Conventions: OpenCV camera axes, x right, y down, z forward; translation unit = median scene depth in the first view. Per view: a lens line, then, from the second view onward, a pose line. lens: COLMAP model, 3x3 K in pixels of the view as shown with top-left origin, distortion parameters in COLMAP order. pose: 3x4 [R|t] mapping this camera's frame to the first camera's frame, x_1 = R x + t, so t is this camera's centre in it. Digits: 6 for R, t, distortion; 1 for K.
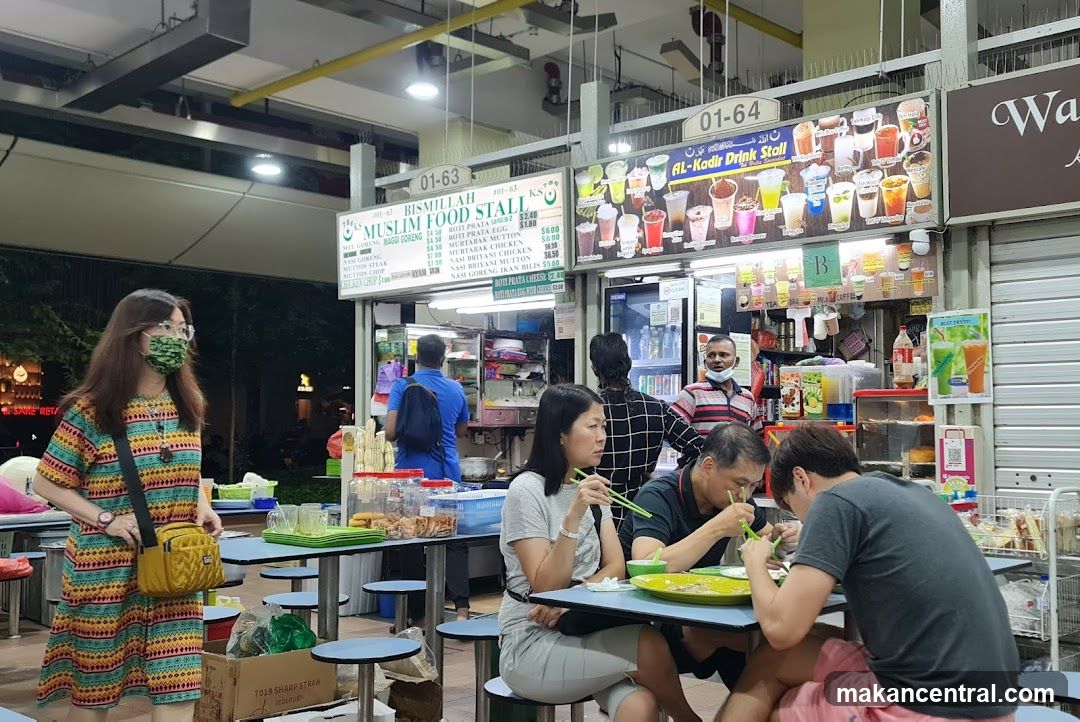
lens RADIAL K [[1209.1, 0, 541.3], [0, 1209.1, 360.8], [0, 0, 1]] dist [0.079542, -0.235841]
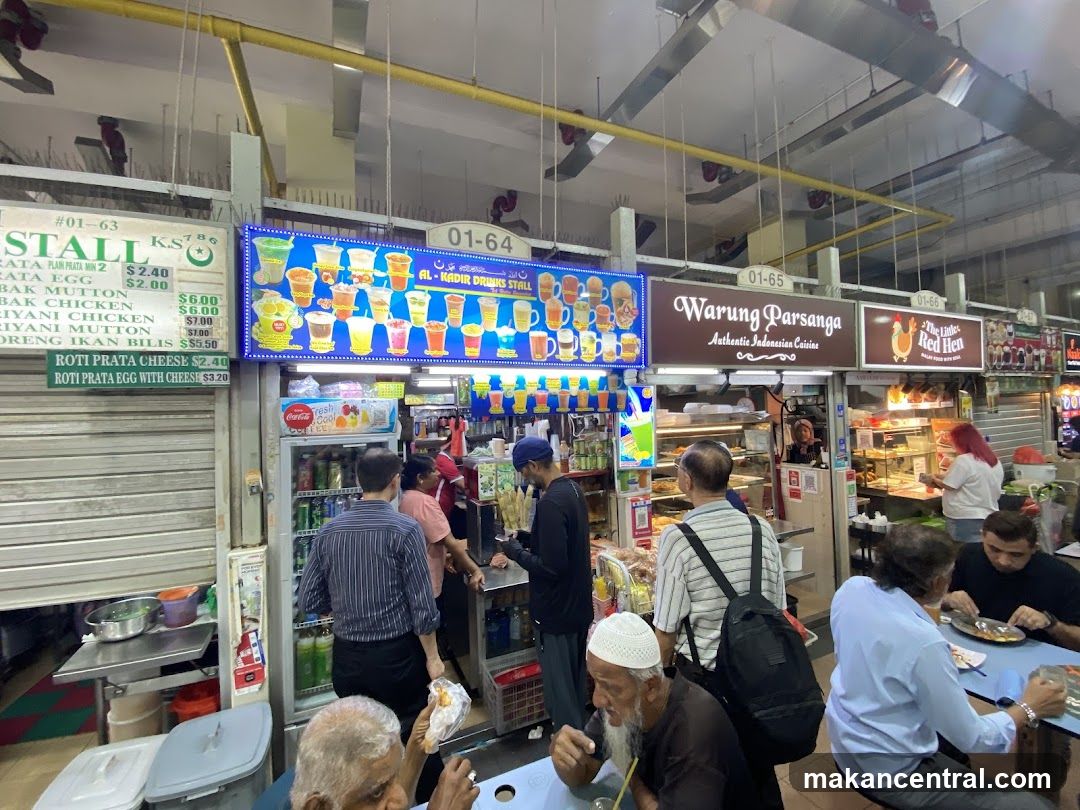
lens RADIAL K [[438.4, 0, 541.3], [0, 438.4, 404.2], [0, 0, 1]] dist [0.044846, -0.043650]
pose [[0.355946, -0.000173, 0.934507, -0.196633], [-0.028950, 0.999518, 0.011212, -0.059600], [-0.934058, -0.031045, 0.355769, 0.798209]]
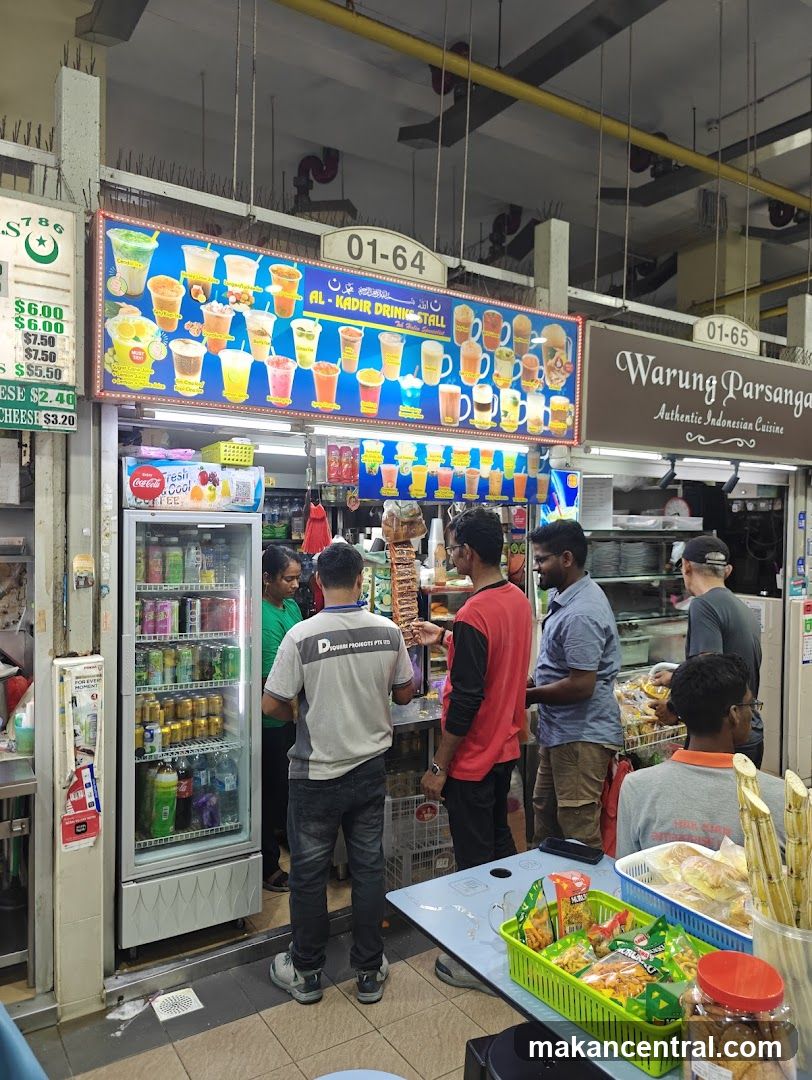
lens RADIAL K [[760.7, 0, 398.8], [0, 760.7, 547.9], [0, 0, 1]] dist [0.026044, 0.005026]
pose [[0.222281, -0.030868, 0.974494, -0.336409], [-0.074180, 0.996066, 0.048471, -0.034317], [-0.972157, -0.083062, 0.219117, 0.861363]]
